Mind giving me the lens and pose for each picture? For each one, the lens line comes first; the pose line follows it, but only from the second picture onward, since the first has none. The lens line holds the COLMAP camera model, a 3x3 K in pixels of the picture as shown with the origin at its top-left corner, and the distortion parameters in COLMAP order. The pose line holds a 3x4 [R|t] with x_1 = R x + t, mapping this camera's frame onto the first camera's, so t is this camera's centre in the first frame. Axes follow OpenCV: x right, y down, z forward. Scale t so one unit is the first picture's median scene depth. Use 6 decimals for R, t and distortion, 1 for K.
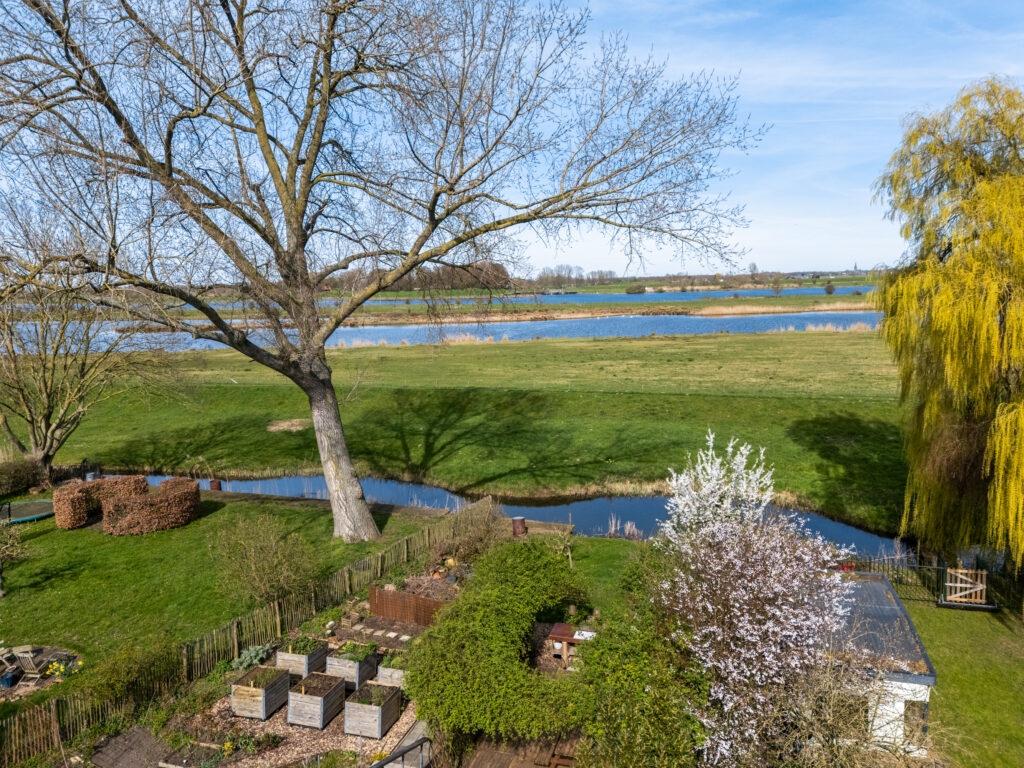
lens RADIAL K [[797.9, 0, 512.0], [0, 797.9, 384.0], [0, 0, 1]] dist [0.035448, -0.004164]
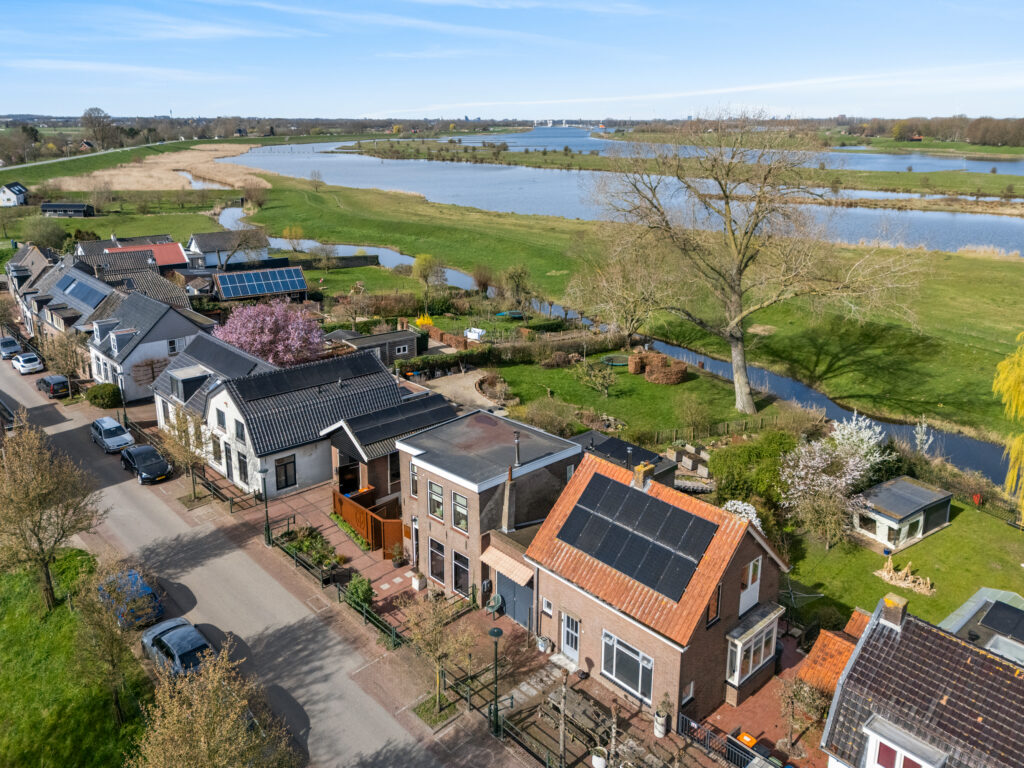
lens RADIAL K [[762.8, 0, 515.7], [0, 762.8, 306.3], [0, 0, 1]] dist [0.041608, -0.001353]
pose [[0.763277, 0.177523, -0.621204, 0.513085], [-0.110858, 0.983235, 0.144770, -0.284096], [0.636489, -0.041634, 0.770161, -0.878169]]
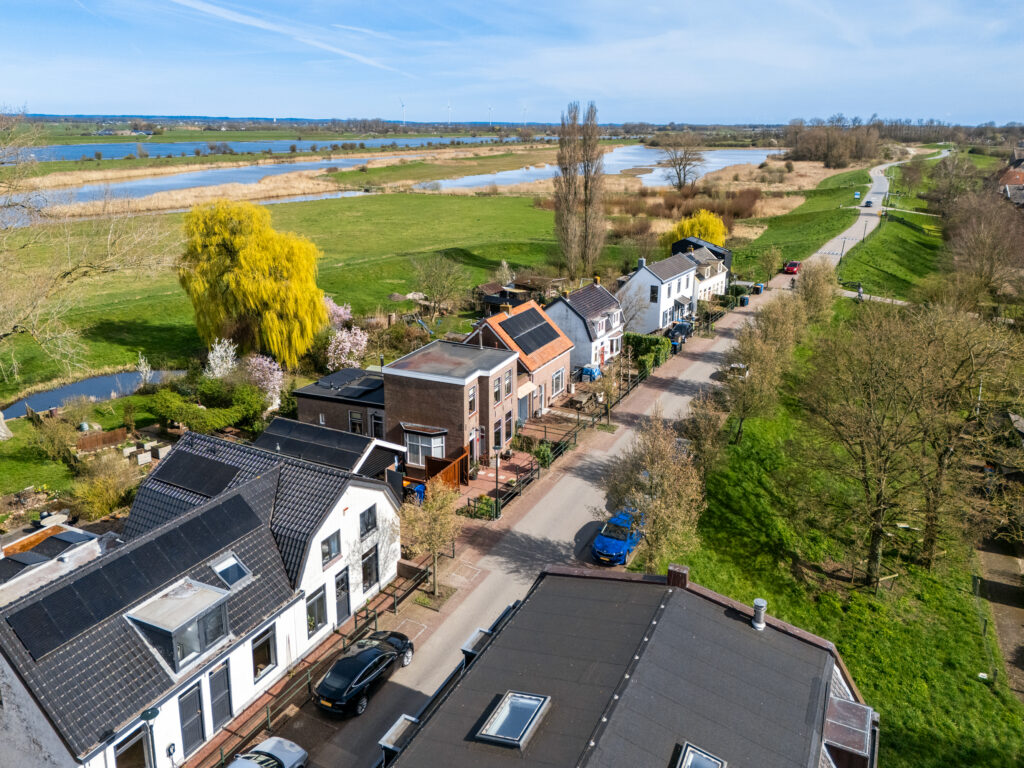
lens RADIAL K [[762.8, 0, 515.7], [0, 762.8, 306.3], [0, 0, 1]] dist [0.041608, -0.001353]
pose [[0.354503, -0.182607, 0.917051, -1.239793], [0.104087, 0.982357, 0.155375, -0.242622], [-0.929243, 0.040372, 0.367256, -0.741543]]
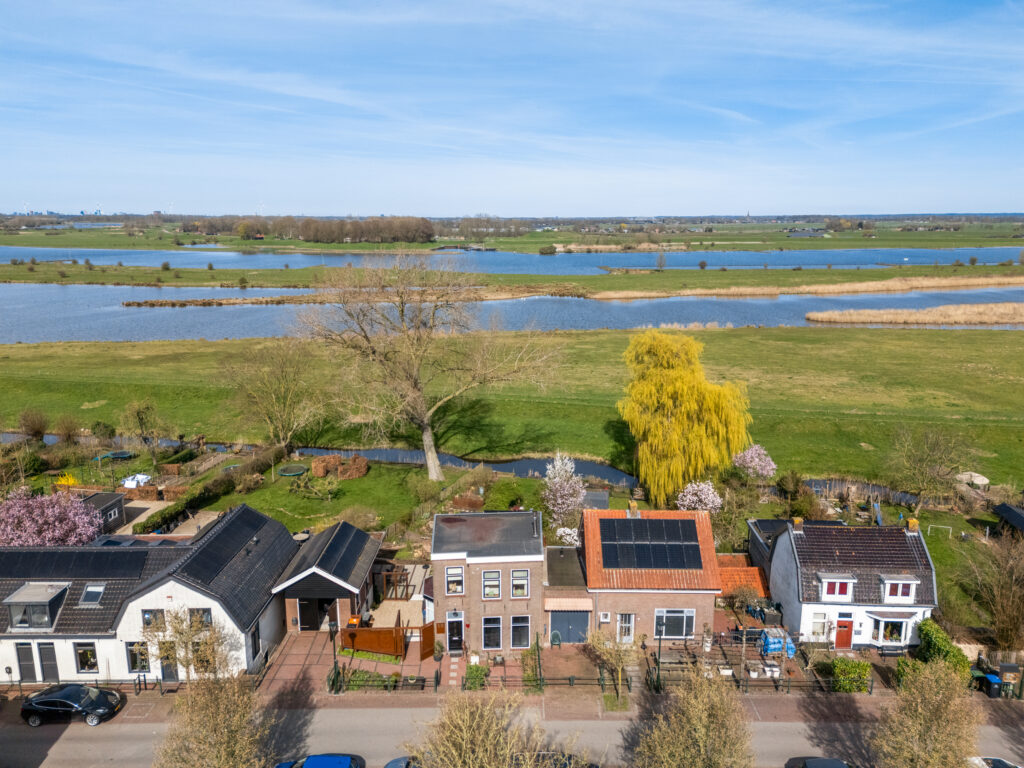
lens RADIAL K [[722.4, 0, 512.0], [0, 722.4, 384.0], [0, 0, 1]] dist [0.039325, -0.005913]
pose [[0.994398, 0.001931, 0.105685, -0.182909], [-0.010419, 0.996755, 0.079816, -0.301054], [-0.105188, -0.080470, 0.991191, -1.310513]]
